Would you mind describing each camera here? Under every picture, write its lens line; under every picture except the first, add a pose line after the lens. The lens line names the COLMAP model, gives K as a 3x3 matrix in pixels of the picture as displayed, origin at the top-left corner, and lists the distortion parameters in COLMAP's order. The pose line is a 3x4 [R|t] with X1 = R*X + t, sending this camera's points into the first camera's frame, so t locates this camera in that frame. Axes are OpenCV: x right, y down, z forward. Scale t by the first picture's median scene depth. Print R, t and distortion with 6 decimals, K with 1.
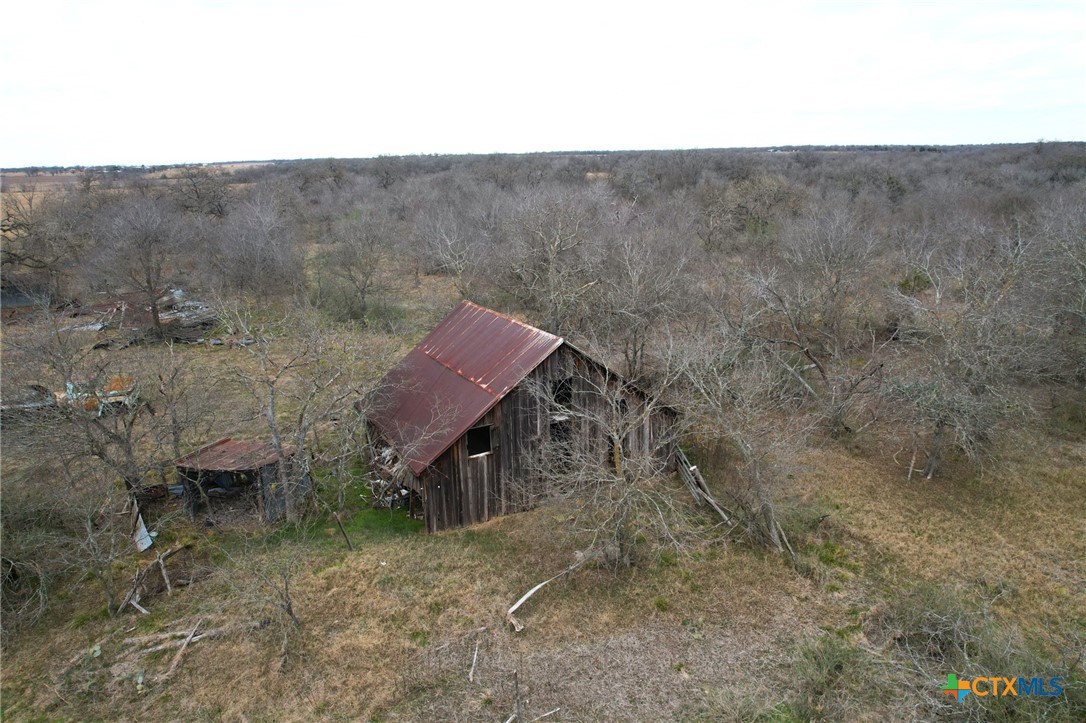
lens RADIAL K [[721.7, 0, 546.7], [0, 721.7, 364.4], [0, 0, 1]] dist [-0.008051, -0.000572]
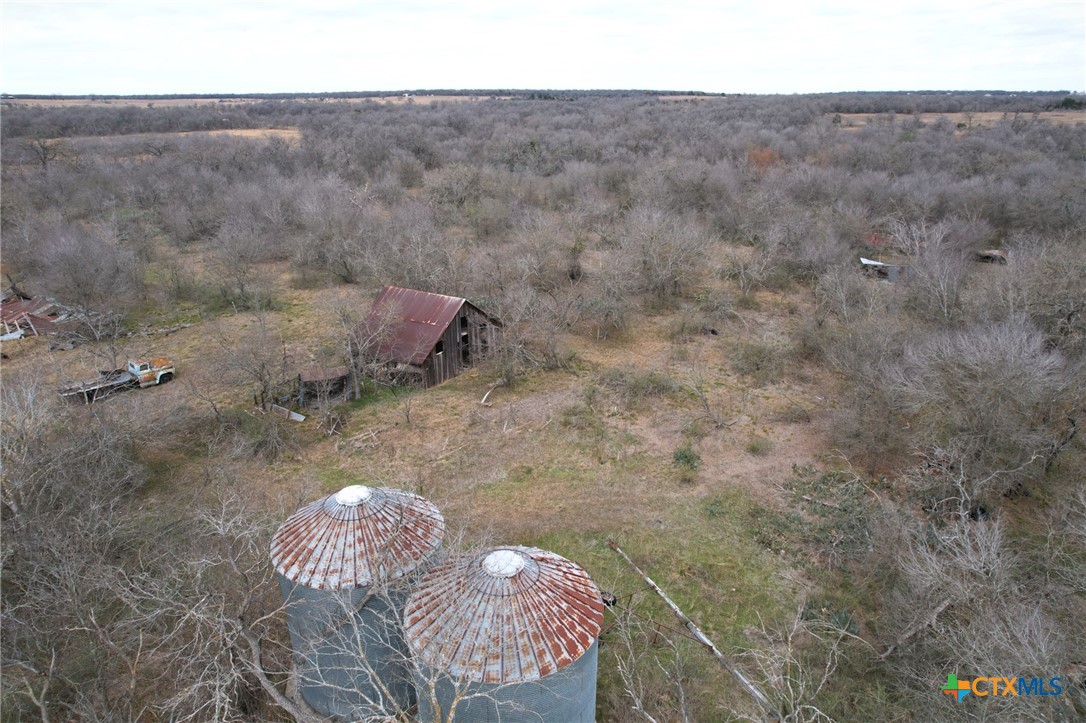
lens RADIAL K [[721.7, 0, 542.1], [0, 721.7, 360.3], [0, 0, 1]] dist [-0.008051, -0.000572]
pose [[0.890219, -0.157493, 0.427441, -0.796132], [0.125220, 0.986789, 0.102797, -0.049686], [-0.437984, -0.037988, 0.898180, -1.229532]]
